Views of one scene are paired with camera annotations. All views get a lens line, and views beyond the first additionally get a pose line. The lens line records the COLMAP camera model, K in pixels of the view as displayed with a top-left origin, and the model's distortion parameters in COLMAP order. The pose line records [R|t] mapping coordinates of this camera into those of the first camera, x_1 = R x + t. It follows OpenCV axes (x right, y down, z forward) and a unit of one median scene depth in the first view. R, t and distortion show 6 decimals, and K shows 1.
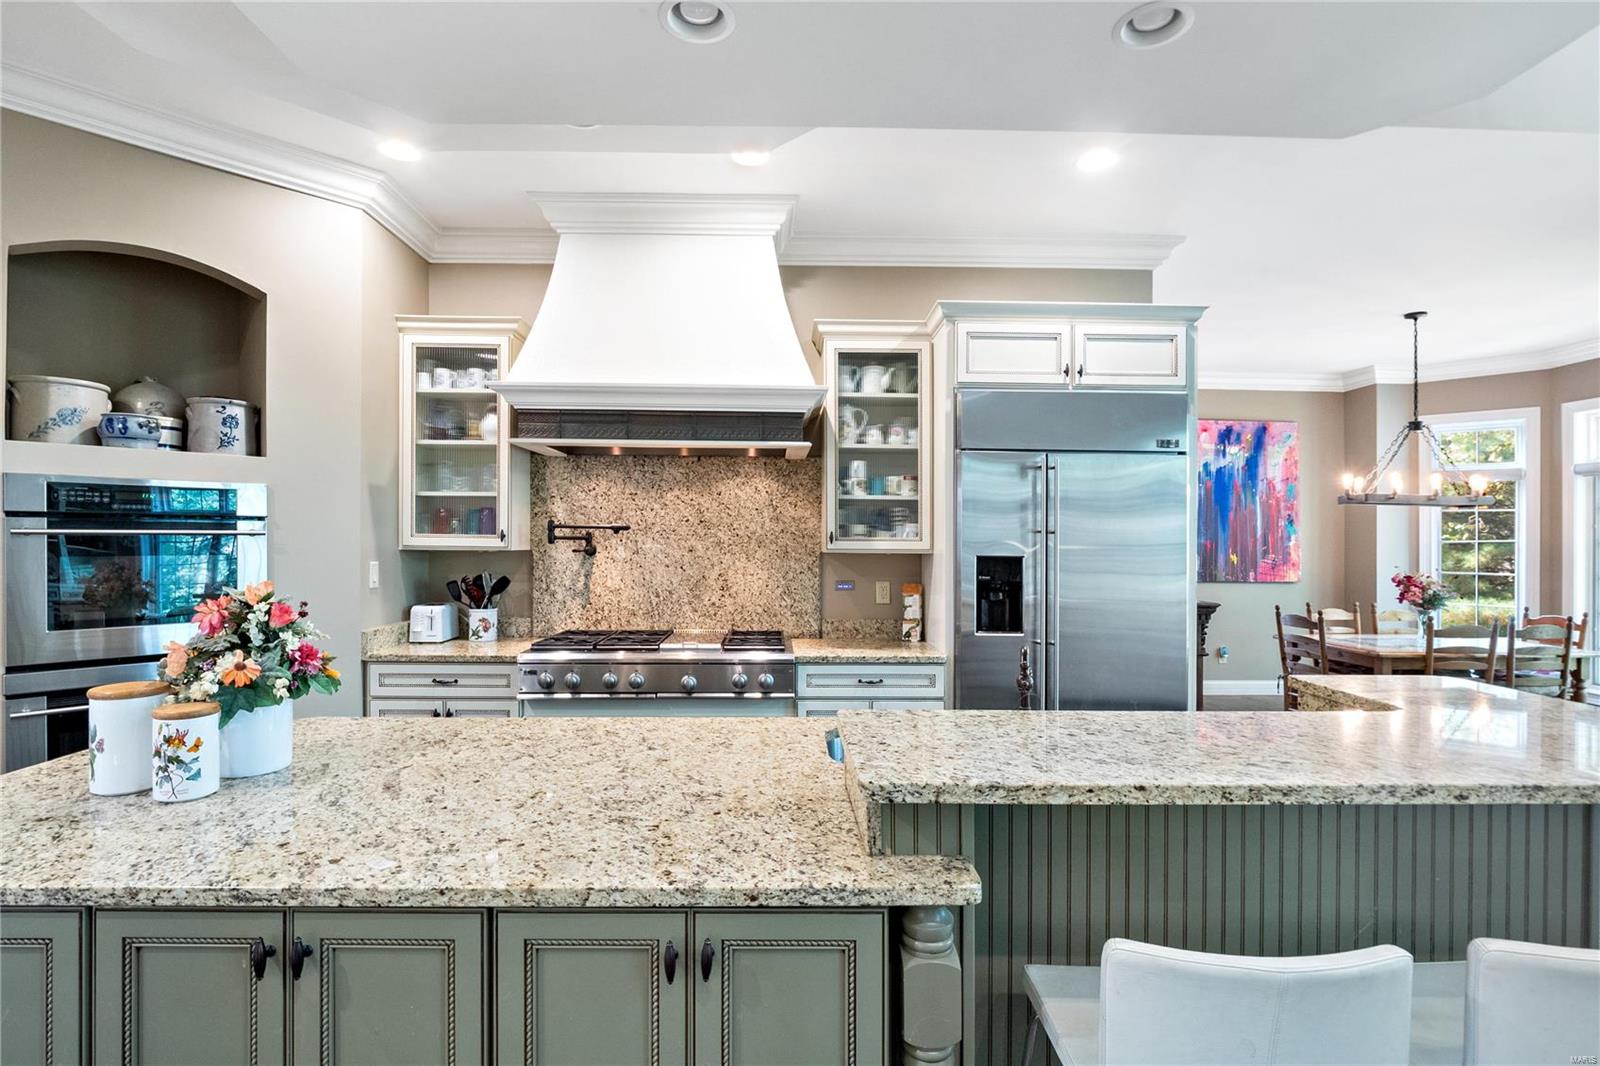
lens RADIAL K [[756.1, 0, 794.2], [0, 756.1, 542.7], [0, 0, 1]] dist [-0.012816, 0.000096]
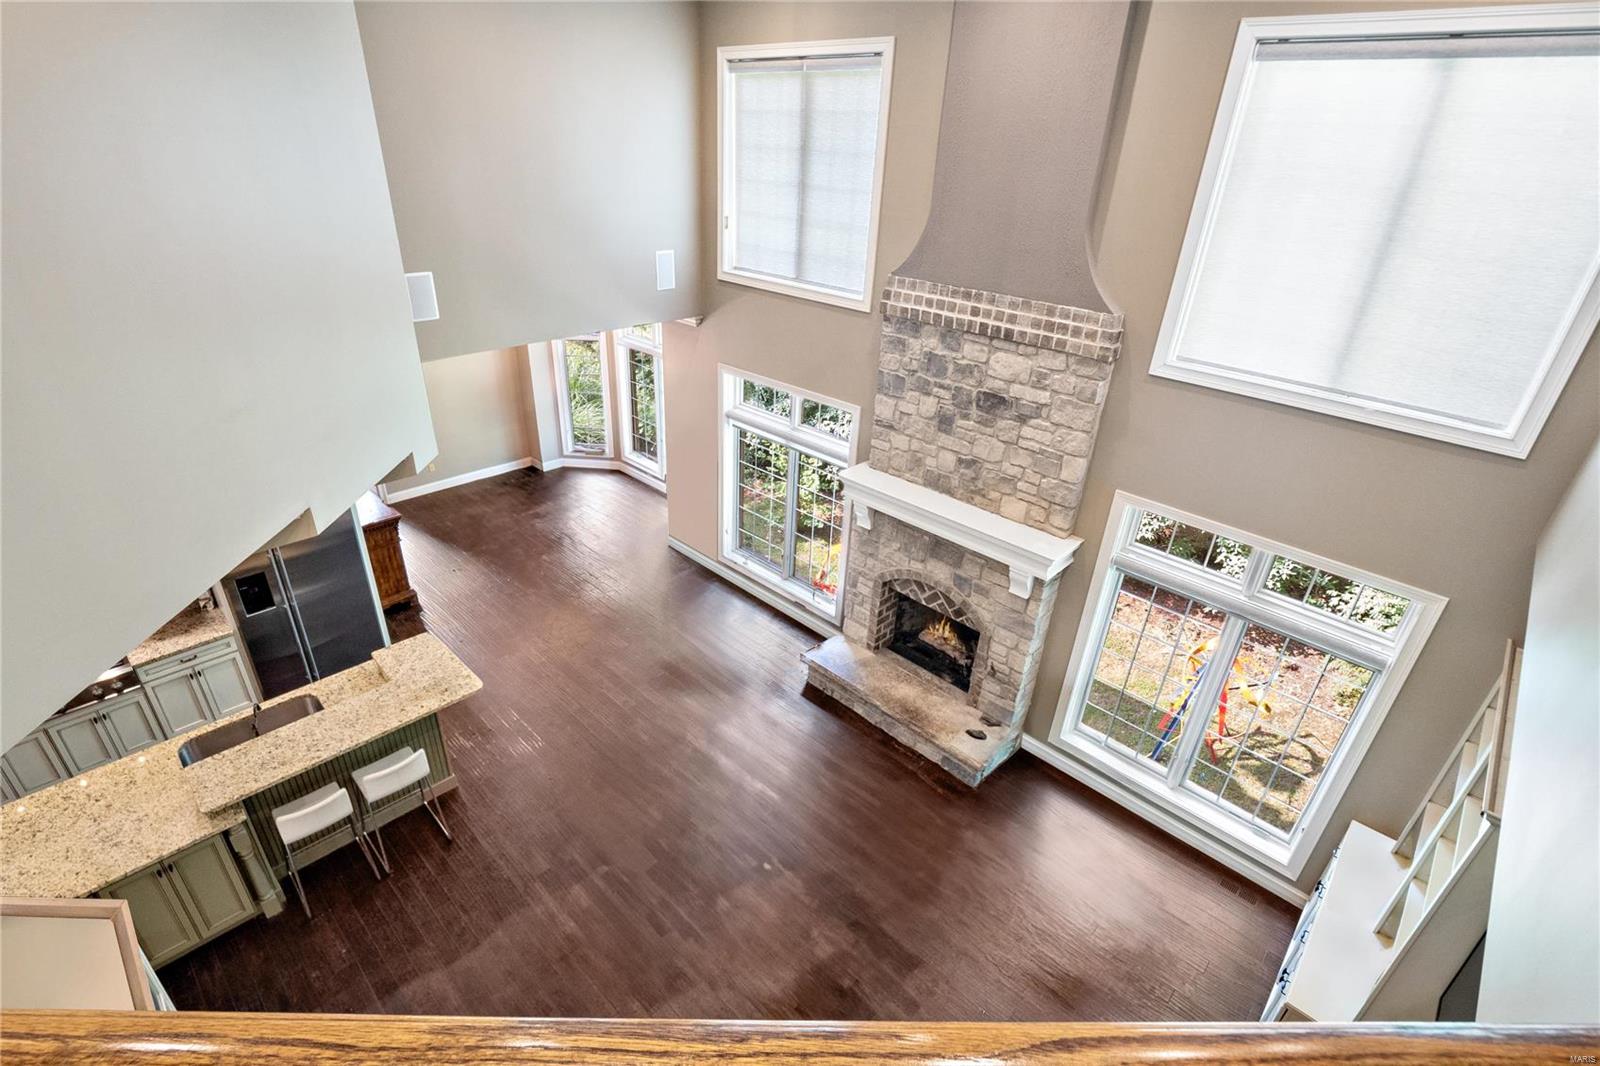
lens RADIAL K [[756.1, 0, 787.9], [0, 756.1, 535.6], [0, 0, 1]] dist [-0.012816, 0.000096]
pose [[0.714397, -0.314897, 0.624881, 0.096431], [-0.027035, 0.879931, 0.474332, -0.959221], [-0.699218, -0.355755, 0.620107, -1.004536]]
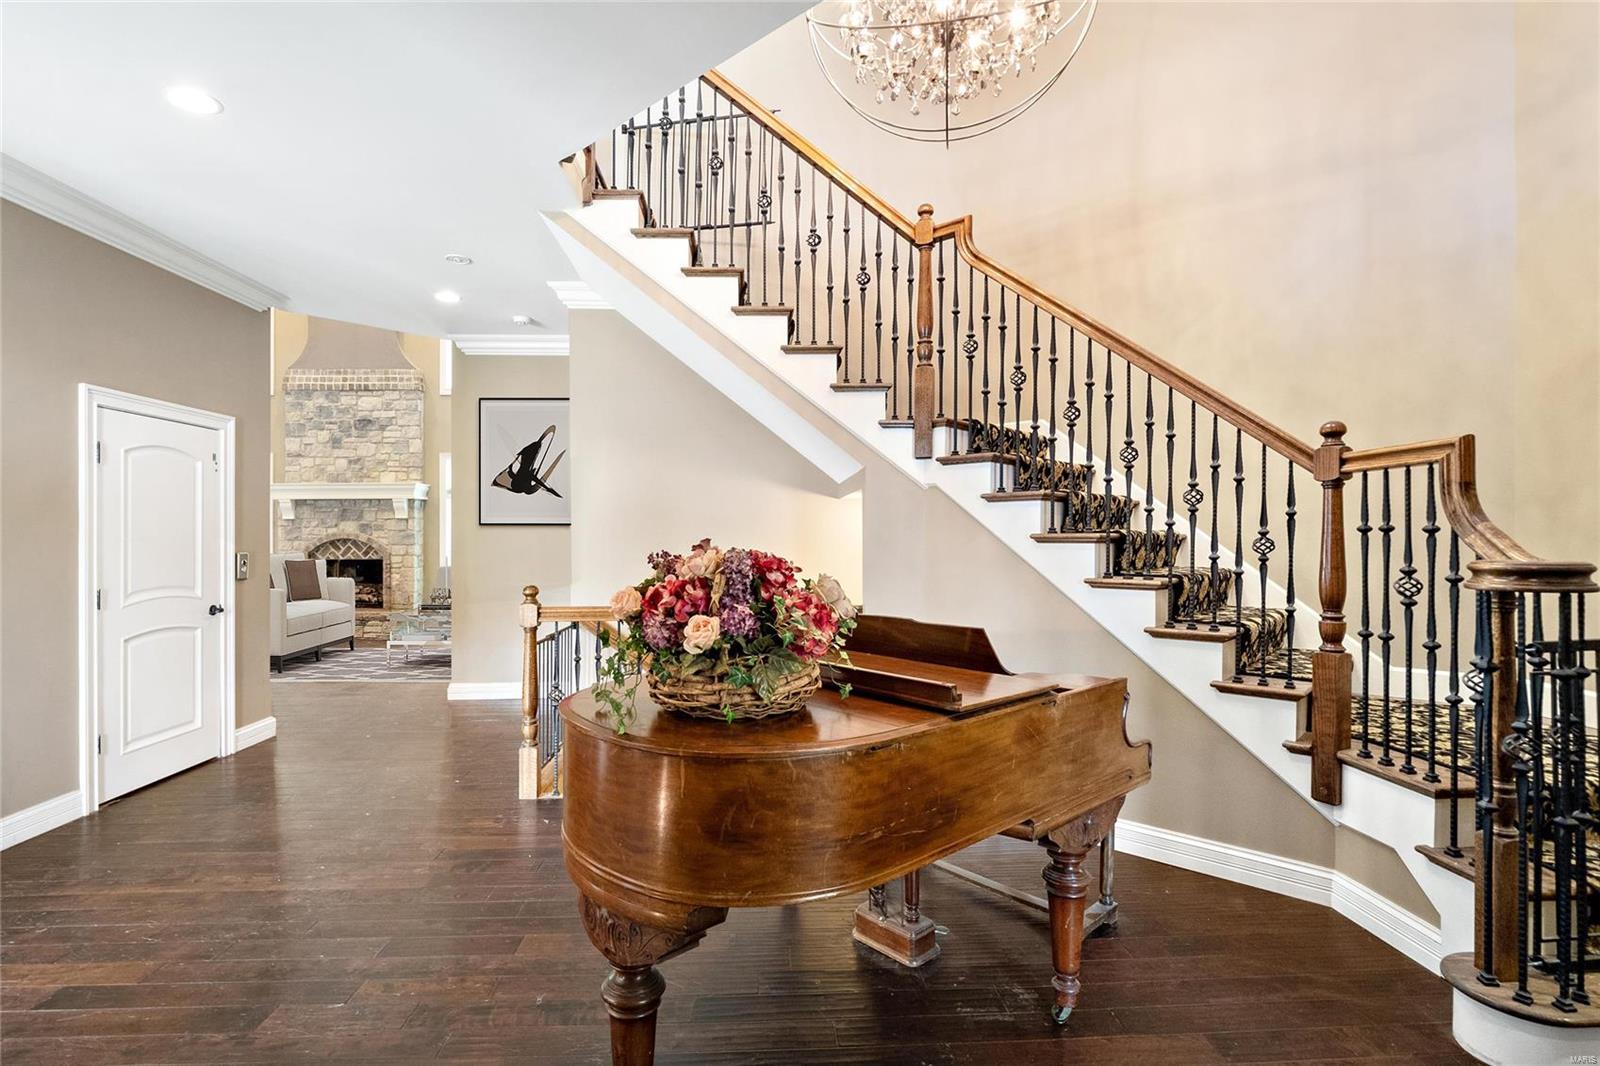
lens RADIAL K [[756.1, 0, 785.3], [0, 756.1, 533.1], [0, 0, 1]] dist [-0.012816, 0.000096]
pose [[-0.023657, -0.008992, 0.999680, -1.622922], [0.013284, 0.999868, 0.009308, 0.013965], [-0.999632, 0.013500, -0.023535, -1.854729]]
